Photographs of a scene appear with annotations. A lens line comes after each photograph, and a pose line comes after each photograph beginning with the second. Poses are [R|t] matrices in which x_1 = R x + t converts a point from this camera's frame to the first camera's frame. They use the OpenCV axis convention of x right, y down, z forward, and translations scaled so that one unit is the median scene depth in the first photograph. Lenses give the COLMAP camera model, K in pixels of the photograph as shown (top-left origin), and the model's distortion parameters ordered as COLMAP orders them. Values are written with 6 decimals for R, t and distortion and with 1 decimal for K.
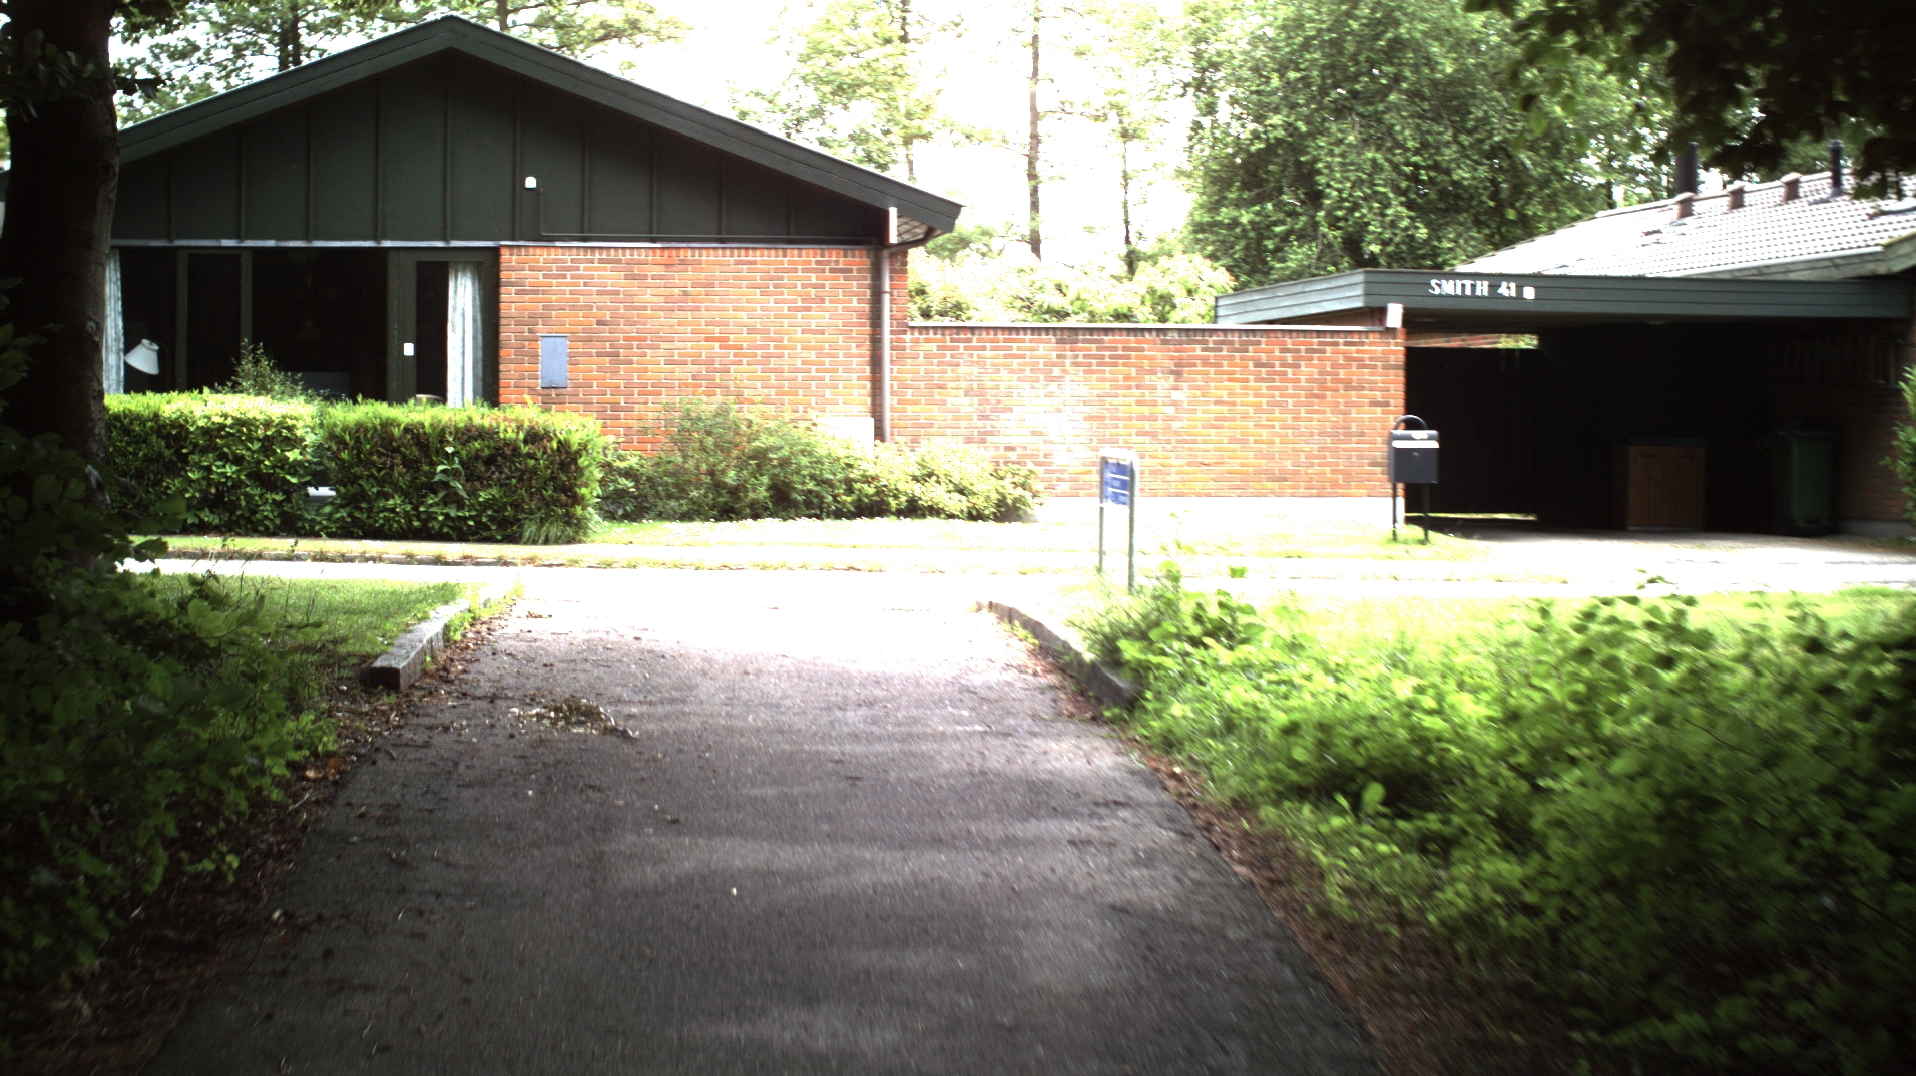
lens RADIAL K [[3243.5, 0, 960.4], [0, 3243.5, 539.2], [0, 0, 1]] dist [-0.259954, 0.000000]
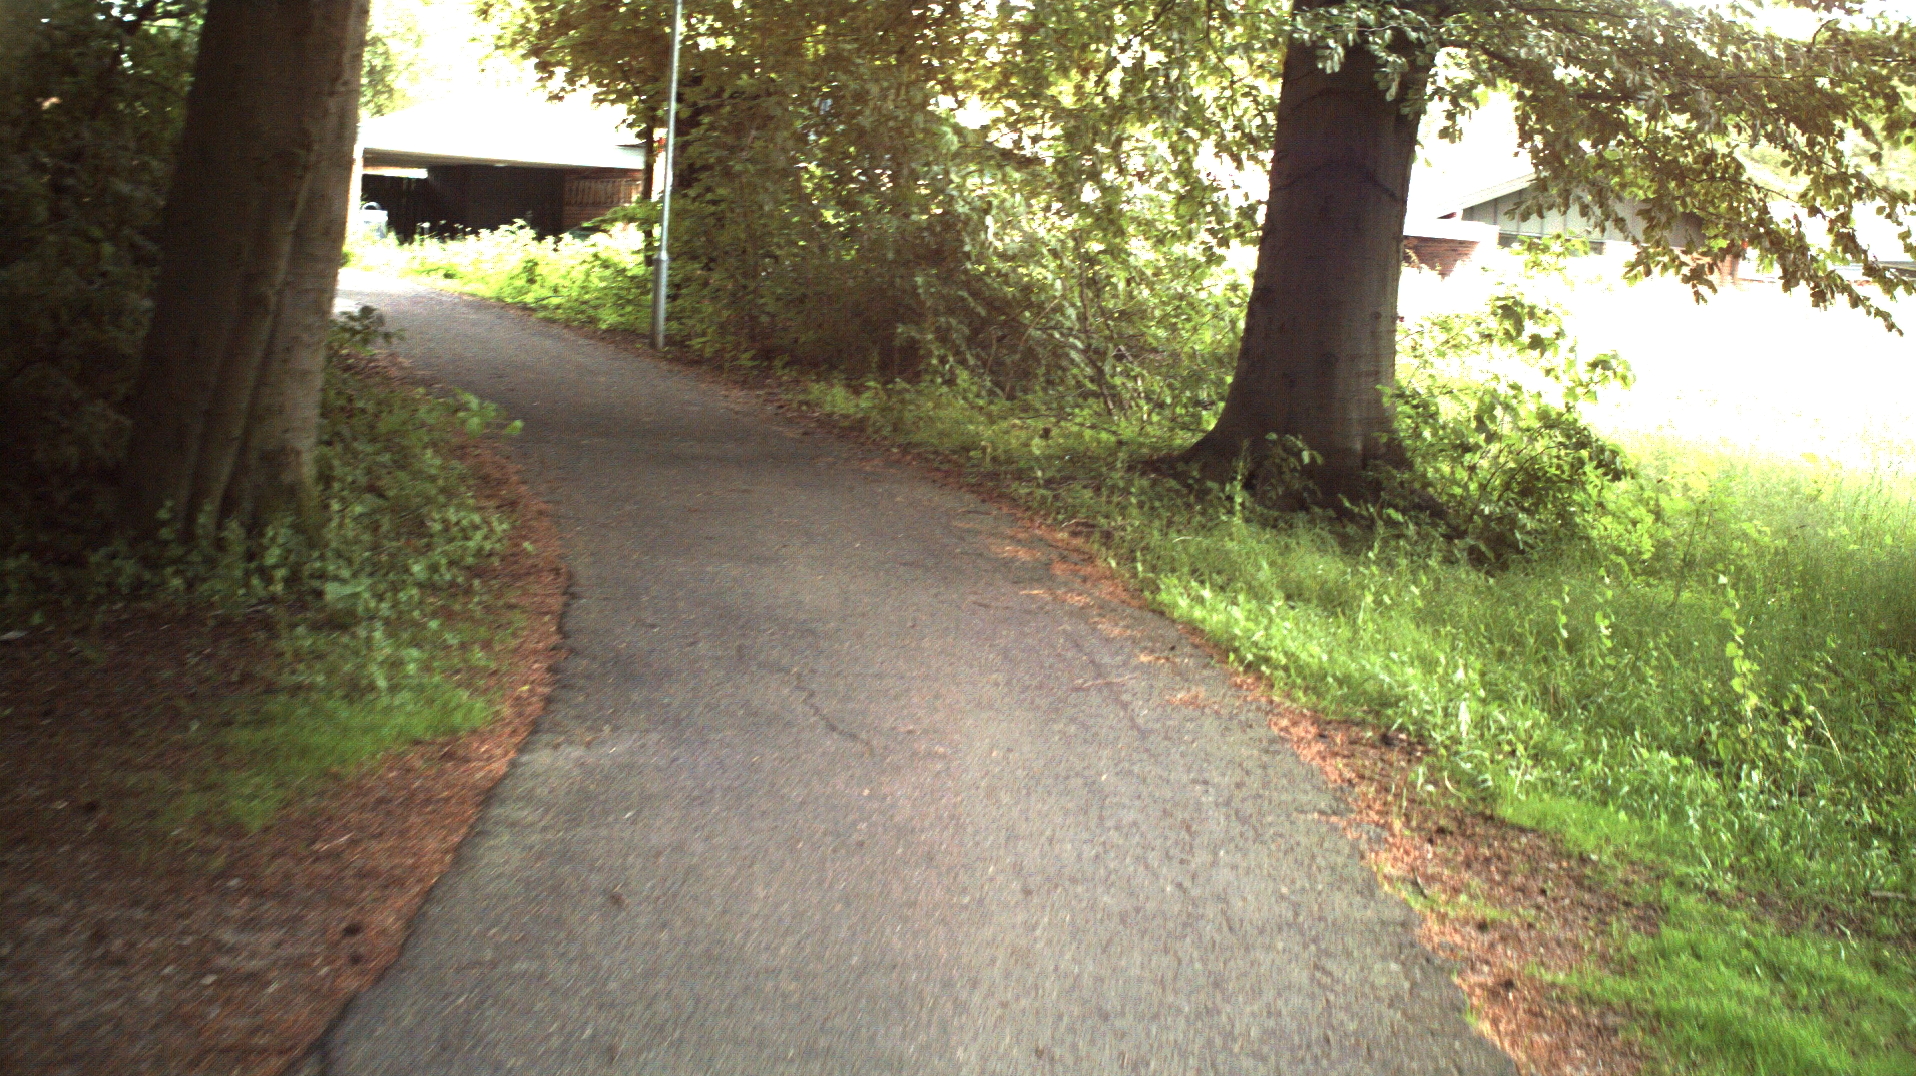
lens RADIAL K [[3243.5, 0, 965.8], [0, 3243.5, 537.9], [0, 0, 1]] dist [-0.259954, 0.000000]
pose [[0.930446, 0.031884, 0.365038, -0.204068], [-0.047192, 0.998338, 0.033088, 0.075111], [-0.363377, -0.048014, 0.930404, -0.832332]]
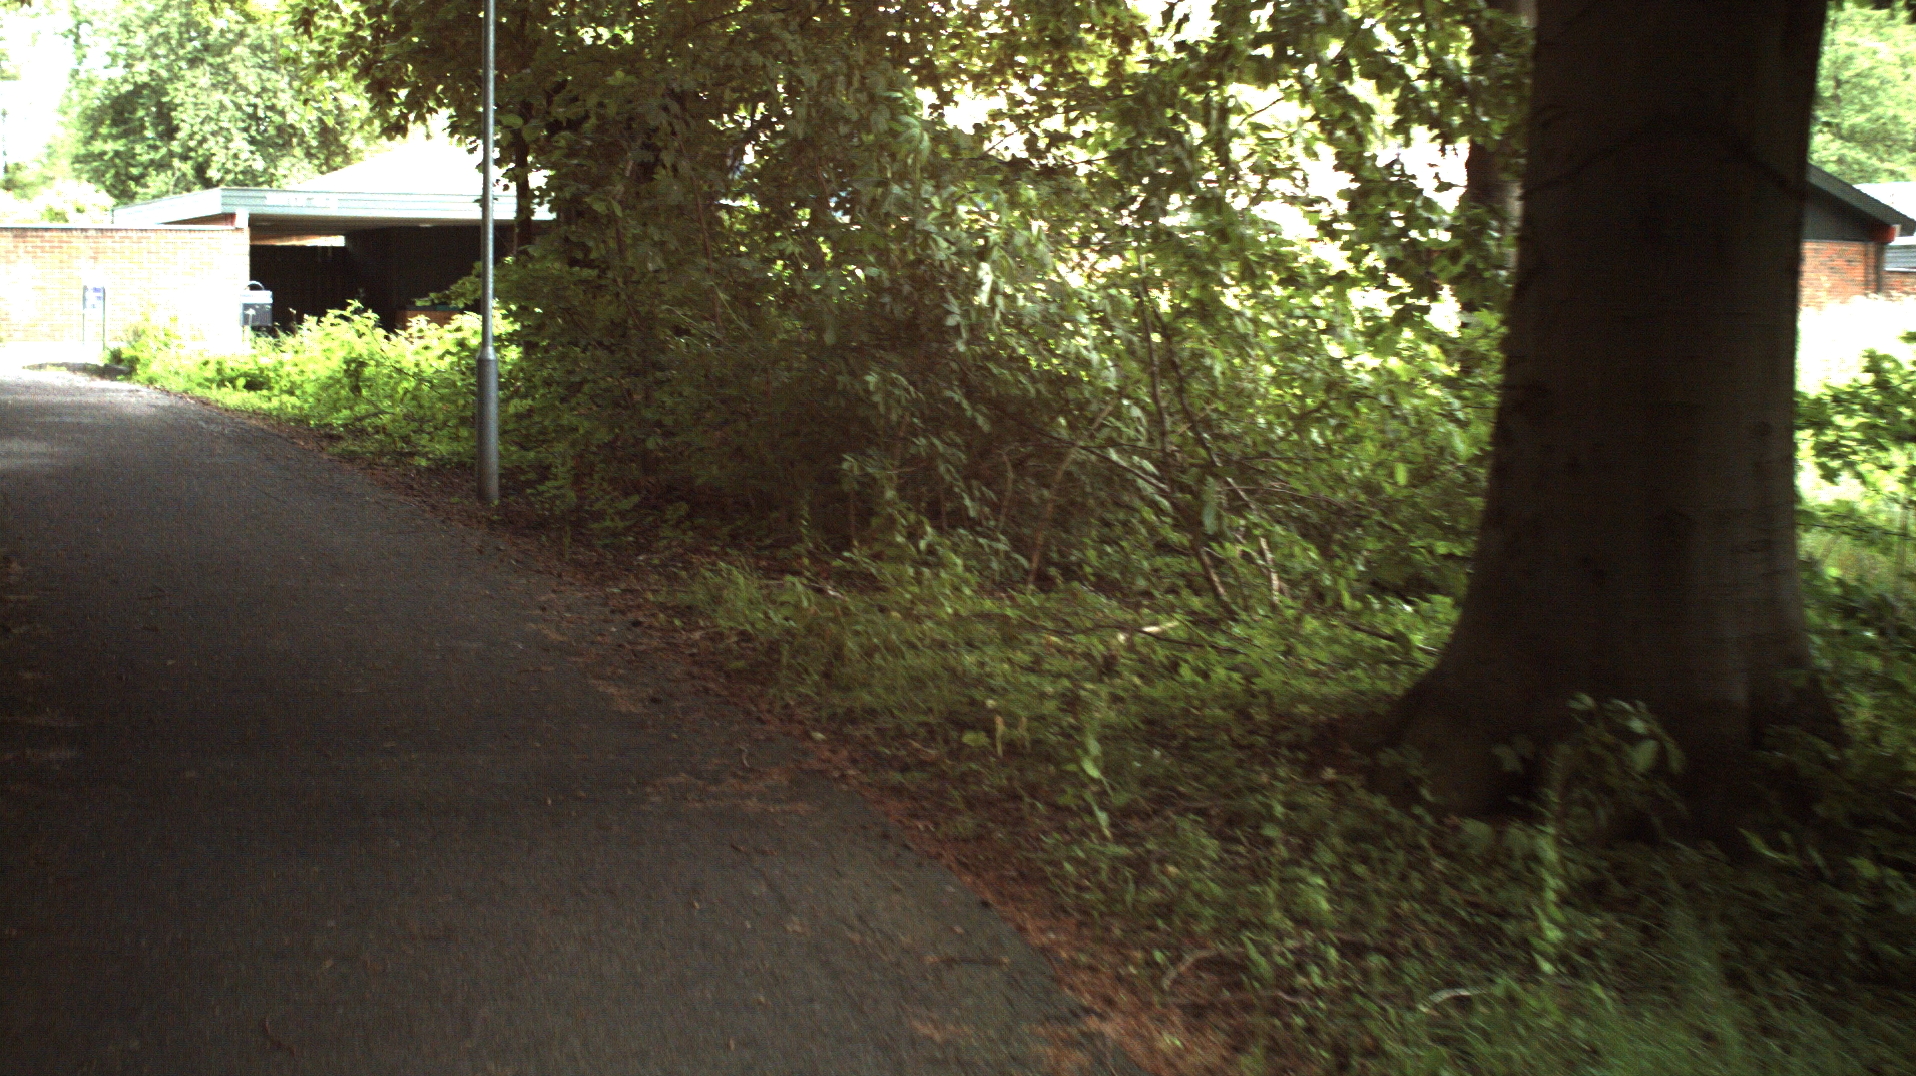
lens RADIAL K [[3243.5, 0, 946.5], [0, 3243.5, 535.9], [0, 0, 1]] dist [-0.259954, 0.000000]
pose [[0.938672, -0.019595, 0.344254, -0.072733], [0.012541, 0.999663, 0.022707, 0.049665], [-0.344583, -0.016998, 0.938602, -0.515109]]
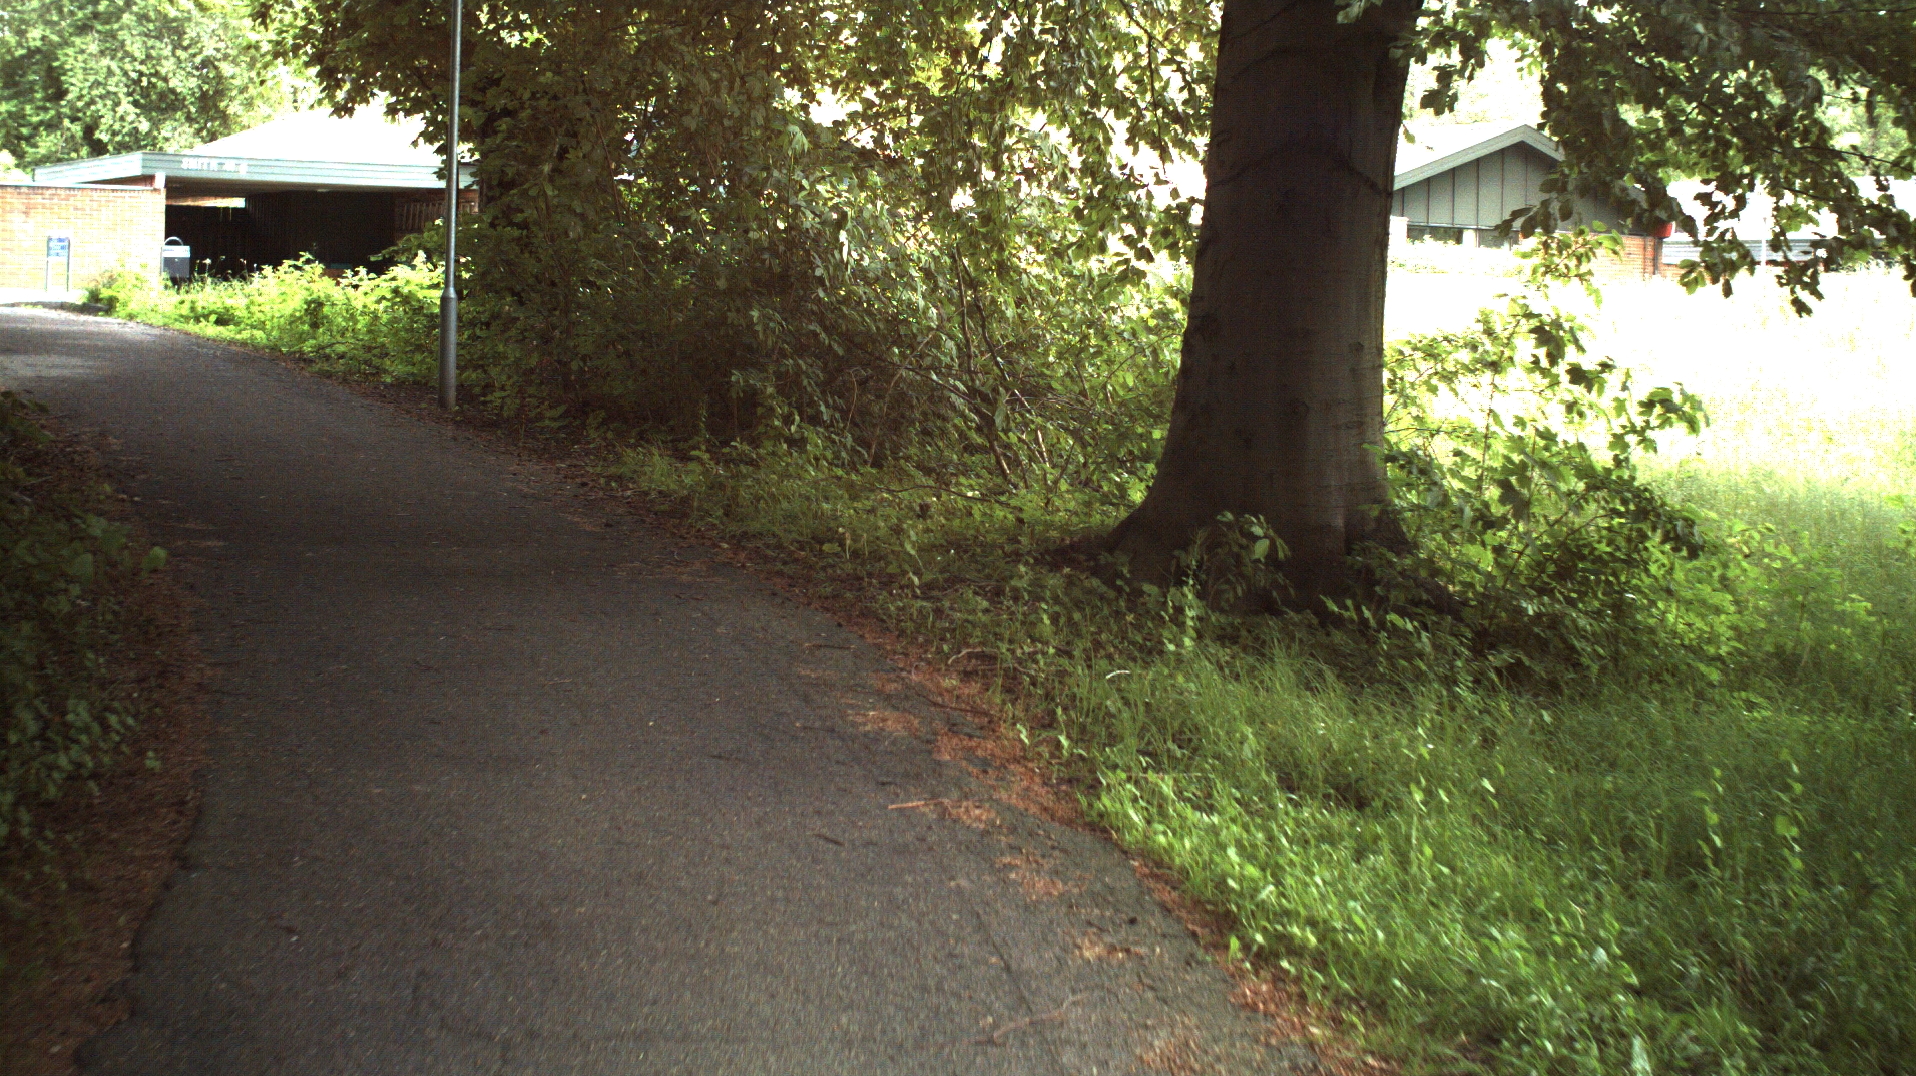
lens RADIAL K [[3243.5, 0, 959.0], [0, 3243.5, 531.7], [0, 0, 1]] dist [-0.259954, 0.000000]
pose [[0.918644, -0.001923, 0.395081, -0.137182], [-0.010051, 0.999551, 0.028236, 0.062315], [-0.394958, -0.029910, 0.918212, -0.675461]]
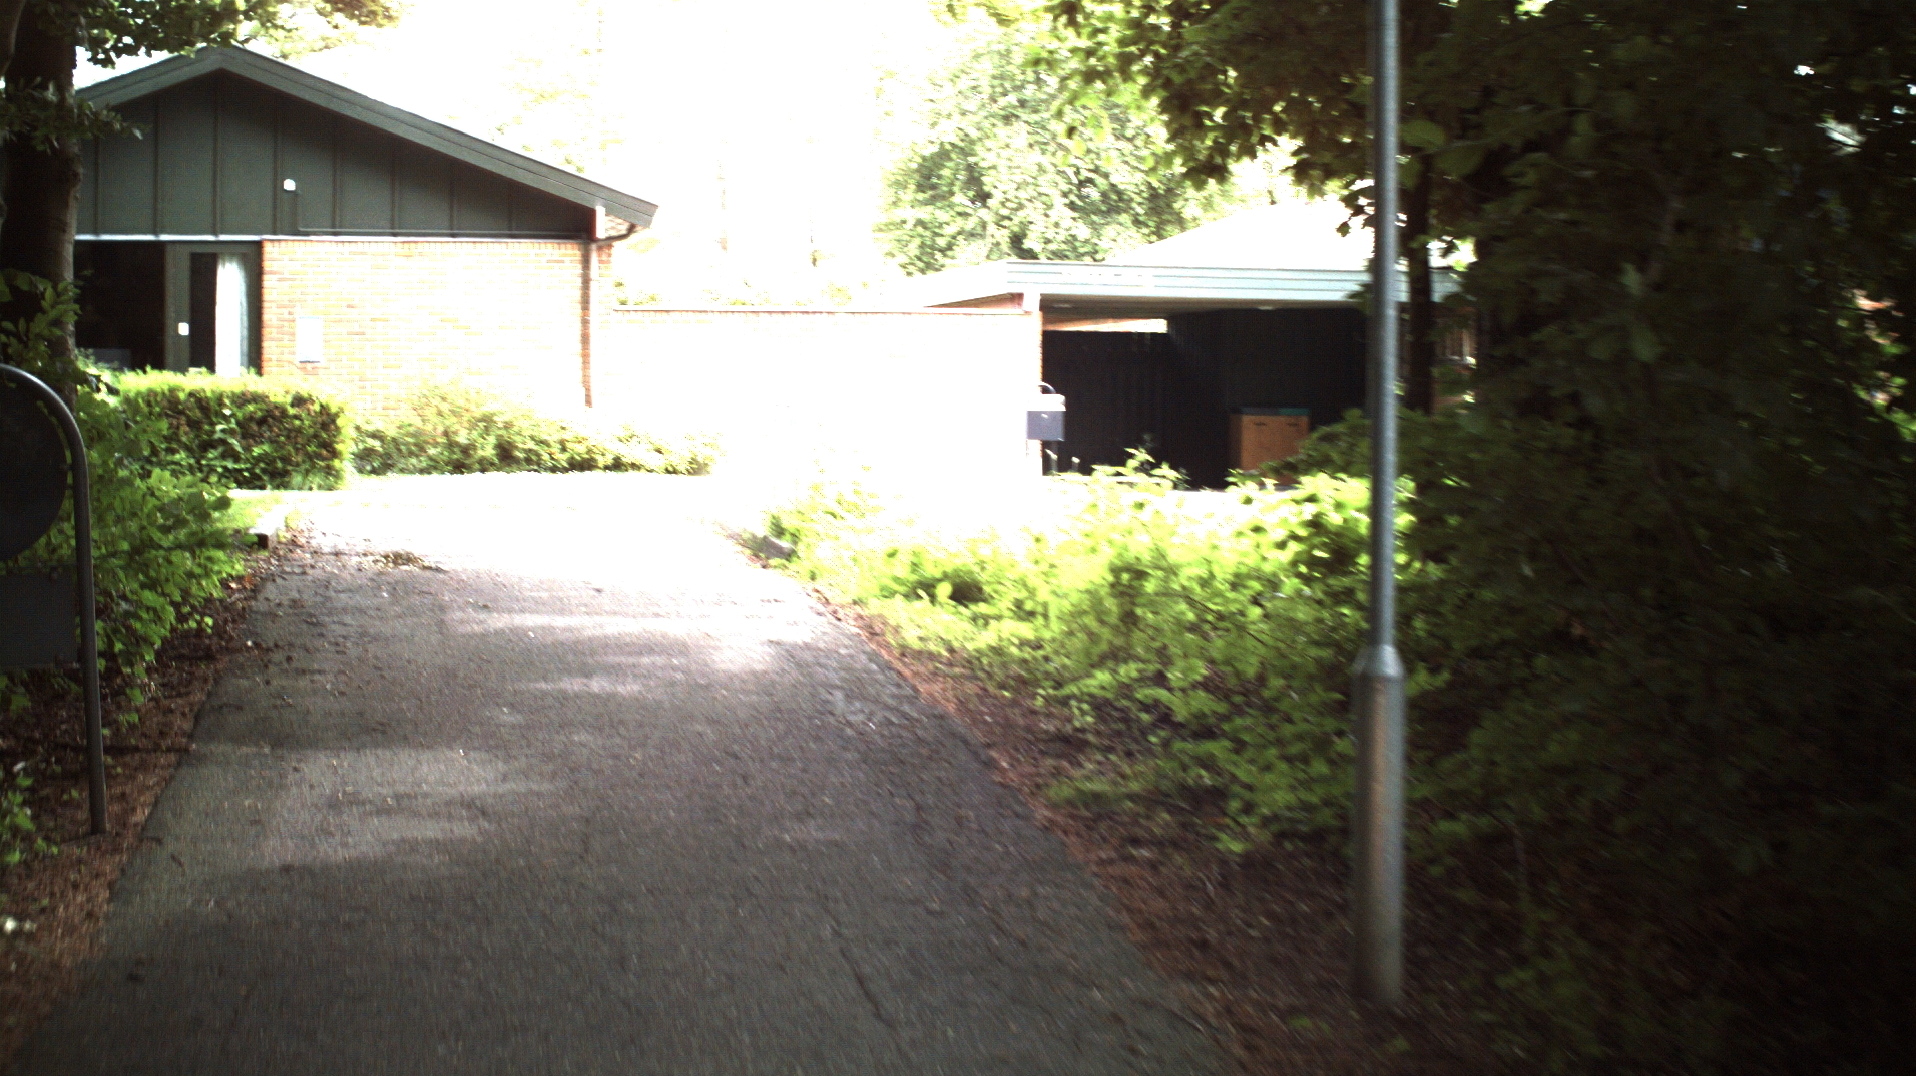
lens RADIAL K [[3243.5, 0, 956.4], [0, 3243.5, 541.5], [0, 0, 1]] dist [-0.259954, 0.000000]
pose [[0.995511, -0.003563, 0.094581, -0.003467], [0.003541, 0.999994, 0.000399, 0.018393], [-0.094582, -0.000062, 0.995517, -0.173098]]
